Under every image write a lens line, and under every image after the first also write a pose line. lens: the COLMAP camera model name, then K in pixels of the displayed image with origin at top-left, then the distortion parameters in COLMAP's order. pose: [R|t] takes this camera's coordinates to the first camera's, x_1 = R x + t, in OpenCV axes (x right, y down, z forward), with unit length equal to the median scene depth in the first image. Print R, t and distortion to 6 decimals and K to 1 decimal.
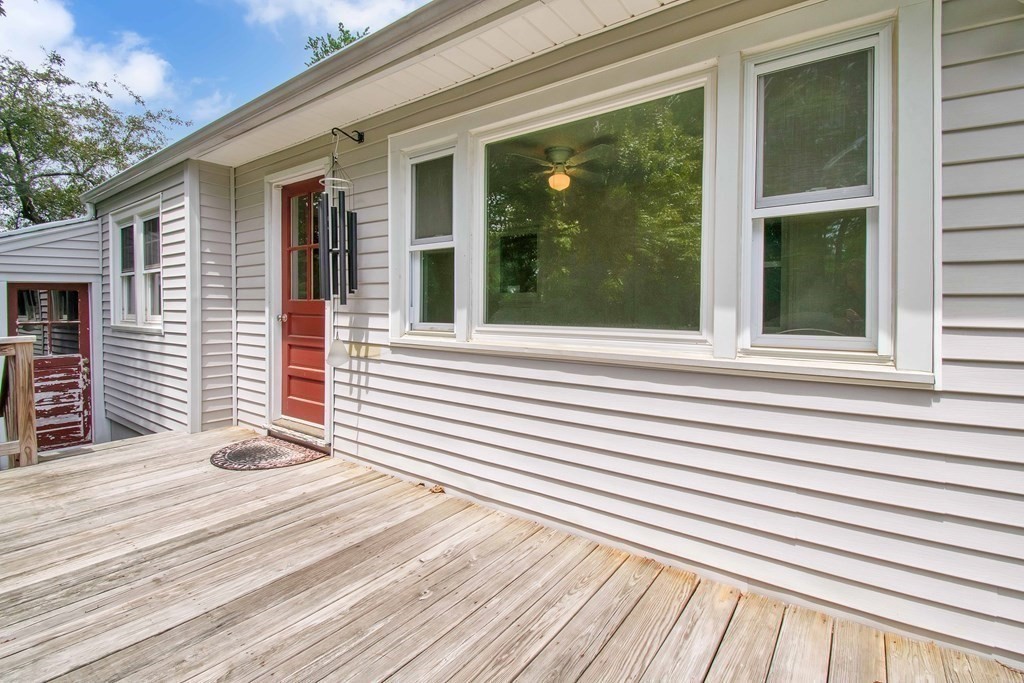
lens RADIAL K [[451.5, 0, 511.9], [0, 451.5, 333.5], [0, 0, 1]] dist [-0.009179, -0.011985]
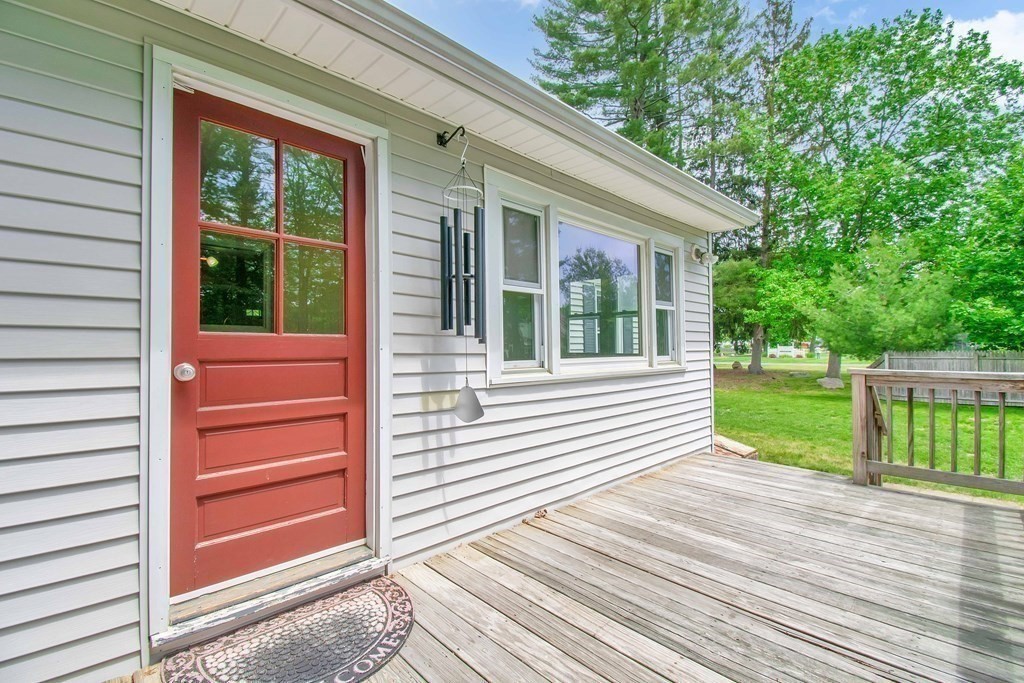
lens RADIAL K [[451.5, 0, 513.1], [0, 451.5, 346.3], [0, 0, 1]] dist [-0.009179, -0.011985]
pose [[0.193007, 0.006812, 0.981174, -1.147681], [0.076255, 0.996847, -0.021921, -0.033068], [-0.978230, 0.079050, 0.191880, 0.765372]]
